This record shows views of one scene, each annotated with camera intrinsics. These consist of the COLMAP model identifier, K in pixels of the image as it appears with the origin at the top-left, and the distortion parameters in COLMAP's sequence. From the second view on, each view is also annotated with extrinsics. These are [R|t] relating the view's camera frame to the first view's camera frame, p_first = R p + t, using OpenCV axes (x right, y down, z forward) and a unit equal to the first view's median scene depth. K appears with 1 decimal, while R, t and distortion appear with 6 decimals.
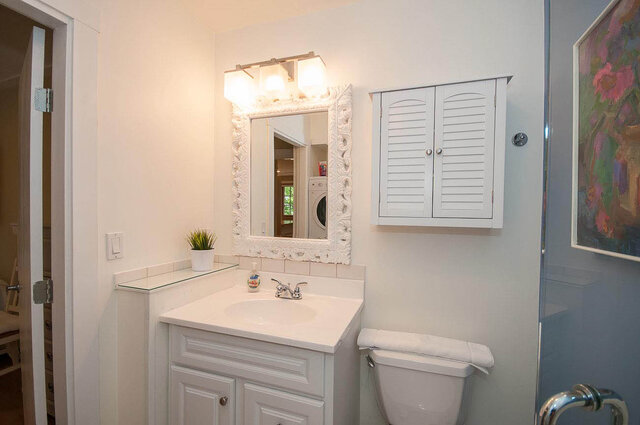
lens RADIAL K [[294.3, 0, 350.3], [0, 294.3, 215.8], [0, 0, 1]] dist [0.001010, -0.014726]
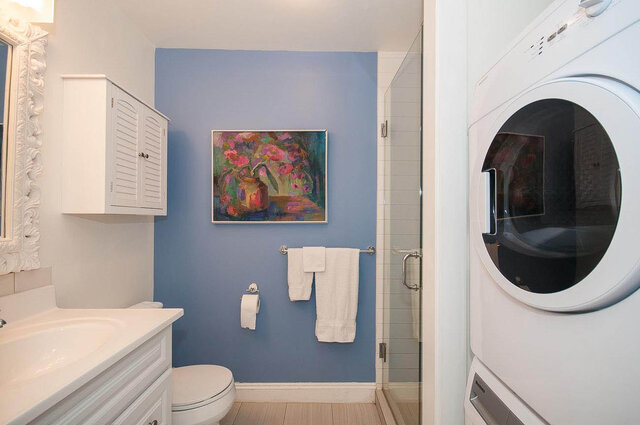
lens RADIAL K [[285.0, 0, 323.1], [0, 285.0, 217.4], [0, 0, 1]] dist [0.011436, -0.013158]
pose [[-0.325686, -0.004097, 0.945469, -0.935739], [0.008182, 0.999941, 0.007152, 0.037469], [-0.945443, 0.010066, -0.325633, 0.558980]]
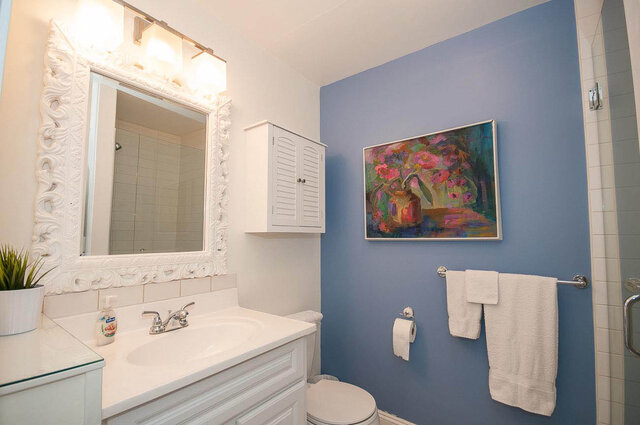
lens RADIAL K [[285.0, 0, 323.1], [0, 285.0, 217.4], [0, 0, 1]] dist [0.011436, -0.013158]
pose [[0.311249, 0.048609, 0.949084, -0.837201], [0.021850, 0.998061, -0.058283, 0.038479], [-0.950077, 0.038878, 0.309583, 0.388713]]
